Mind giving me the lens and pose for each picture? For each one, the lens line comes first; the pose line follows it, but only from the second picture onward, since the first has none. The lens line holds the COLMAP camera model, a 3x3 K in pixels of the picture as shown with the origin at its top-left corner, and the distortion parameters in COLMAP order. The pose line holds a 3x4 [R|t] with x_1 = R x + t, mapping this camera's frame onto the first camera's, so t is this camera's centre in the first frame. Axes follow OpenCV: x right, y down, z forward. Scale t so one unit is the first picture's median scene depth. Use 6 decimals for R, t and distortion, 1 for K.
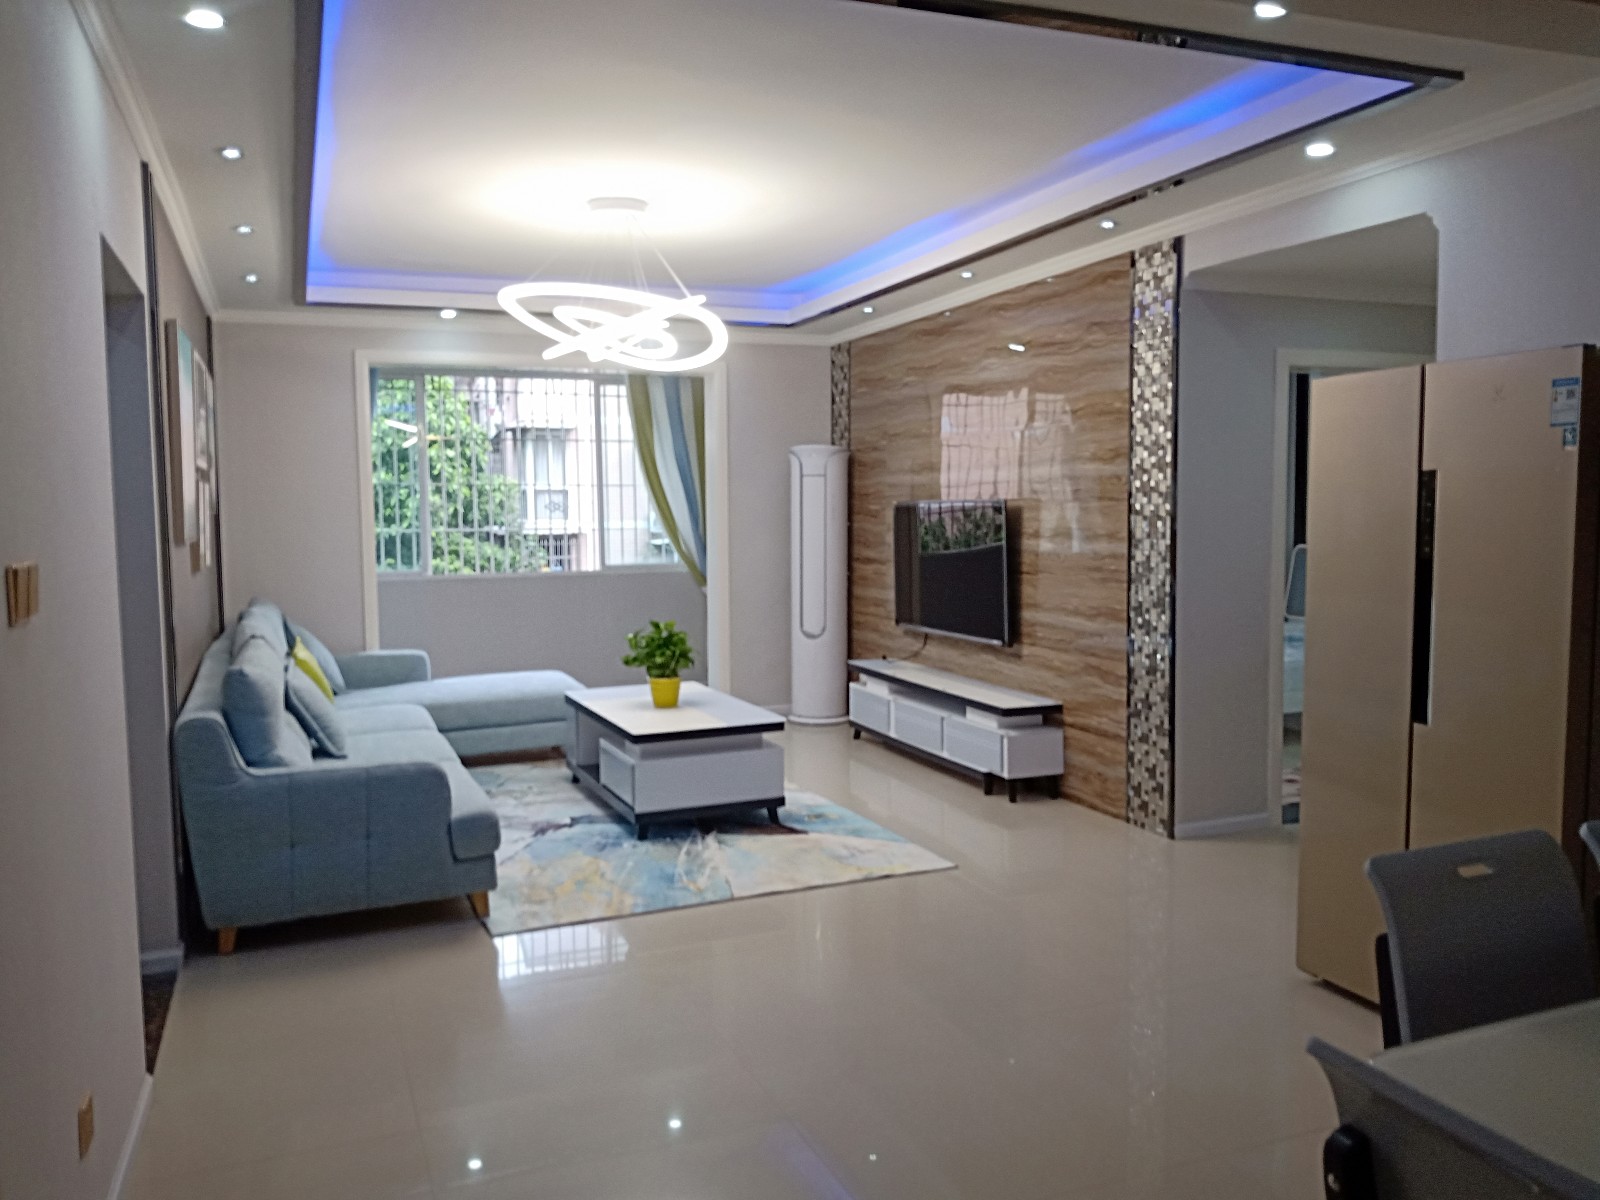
lens RADIAL K [[1232.7, 0, 799.0], [0, 1232.7, 608.0], [0, 0, 1]] dist [0.089078, -0.001000]
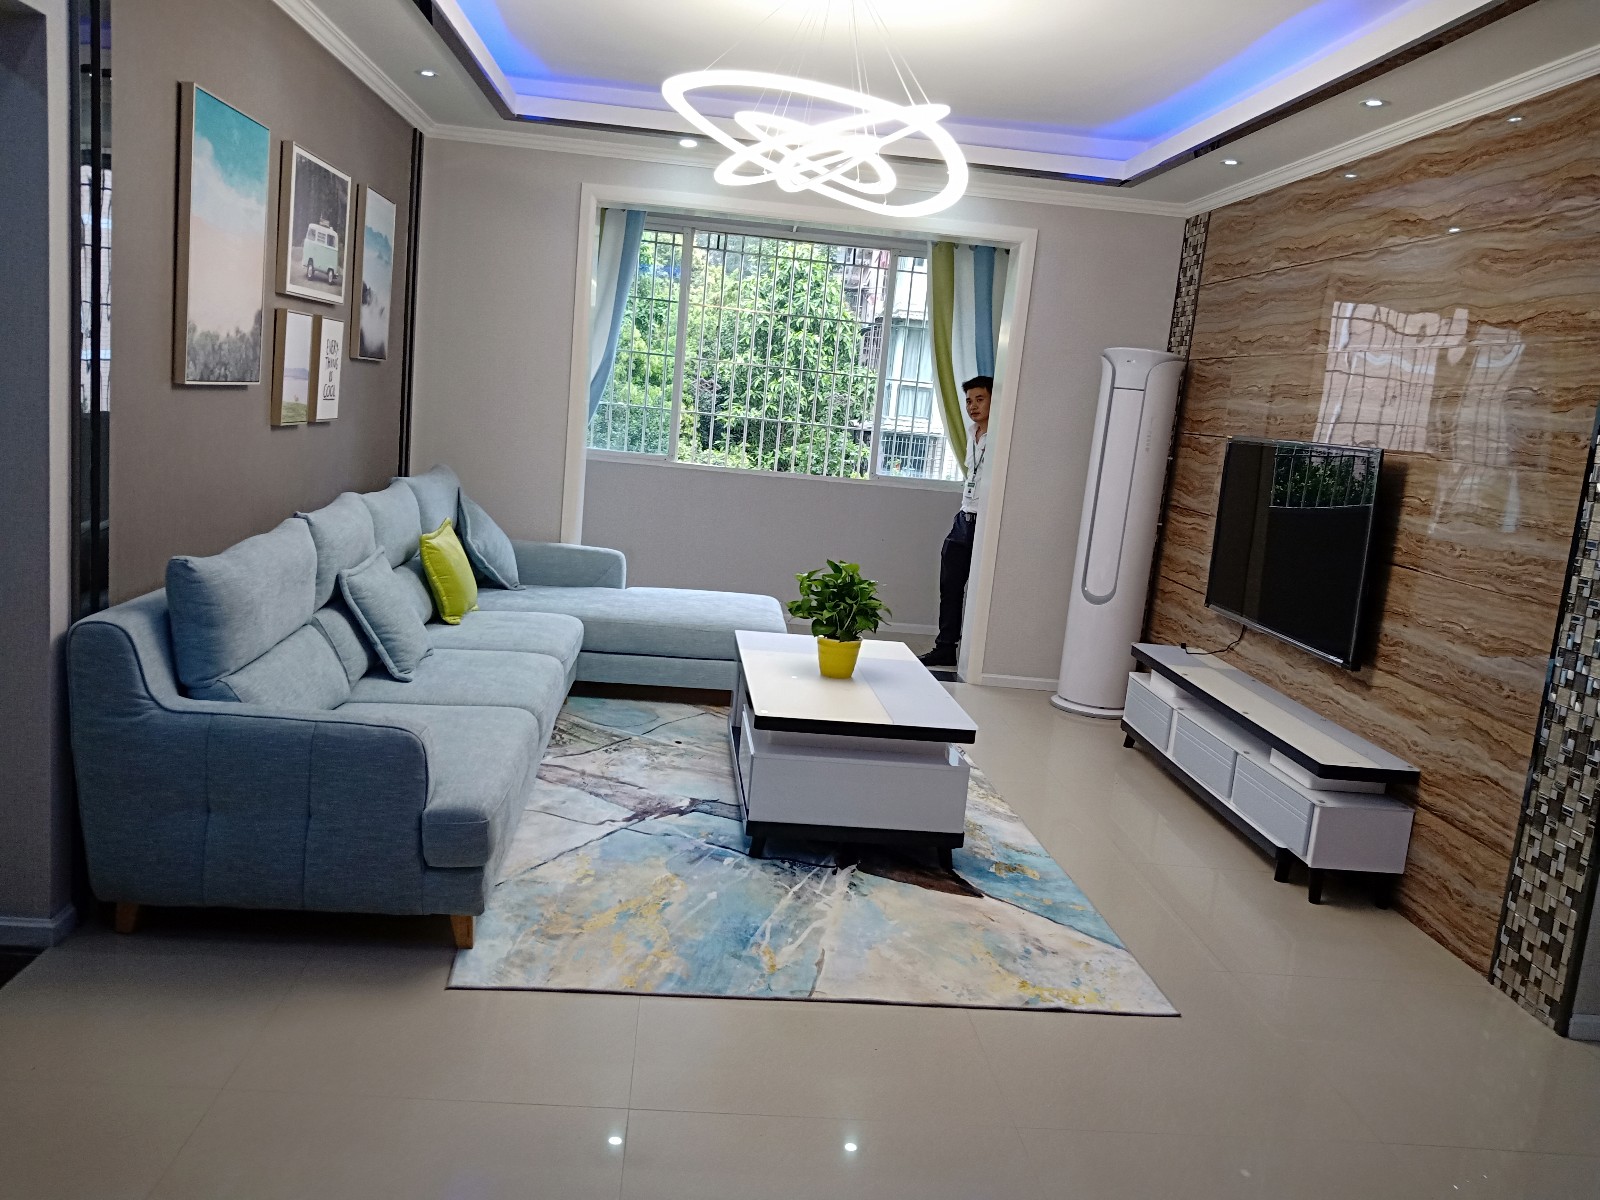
lens RADIAL K [[1265.9, 0, 800.0], [0, 1265.9, 600.0], [0, 0, 1]] dist [-0.003615, 0.001223]
pose [[0.946550, 0.148964, -0.286101, 0.082991], [-0.129599, 0.987866, 0.085581, -0.028121], [0.295378, -0.043928, 0.954370, 0.277700]]
